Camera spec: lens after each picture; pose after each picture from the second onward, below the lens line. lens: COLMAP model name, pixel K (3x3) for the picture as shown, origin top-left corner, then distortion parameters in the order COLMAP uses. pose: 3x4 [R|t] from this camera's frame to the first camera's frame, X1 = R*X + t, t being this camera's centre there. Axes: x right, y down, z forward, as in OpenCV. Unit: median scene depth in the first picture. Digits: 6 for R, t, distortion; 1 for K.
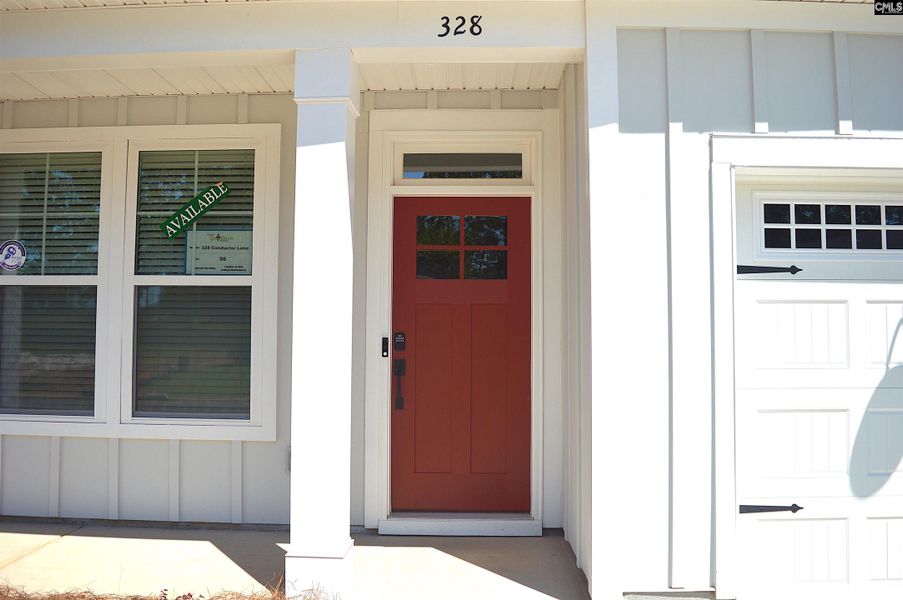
lens RADIAL K [[654.8, 0, 453.8], [0, 654.8, 283.5], [0, 0, 1]] dist [-0.173580, 0.002204]
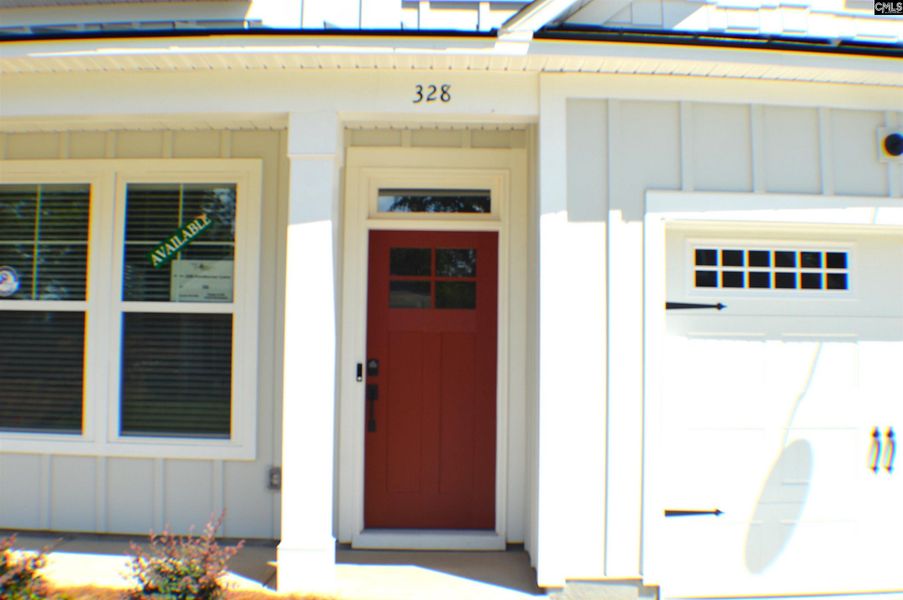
lens RADIAL K [[708.2, 0, 451.5], [0, 708.2, 300.0], [0, 0, 1]] dist [-0.204546, 0.043136]
pose [[0.999317, 0.010257, 0.035501, 0.002635], [-0.009880, 0.999893, -0.010783, -0.008981], [-0.035607, 0.010425, 0.999311, -0.150881]]
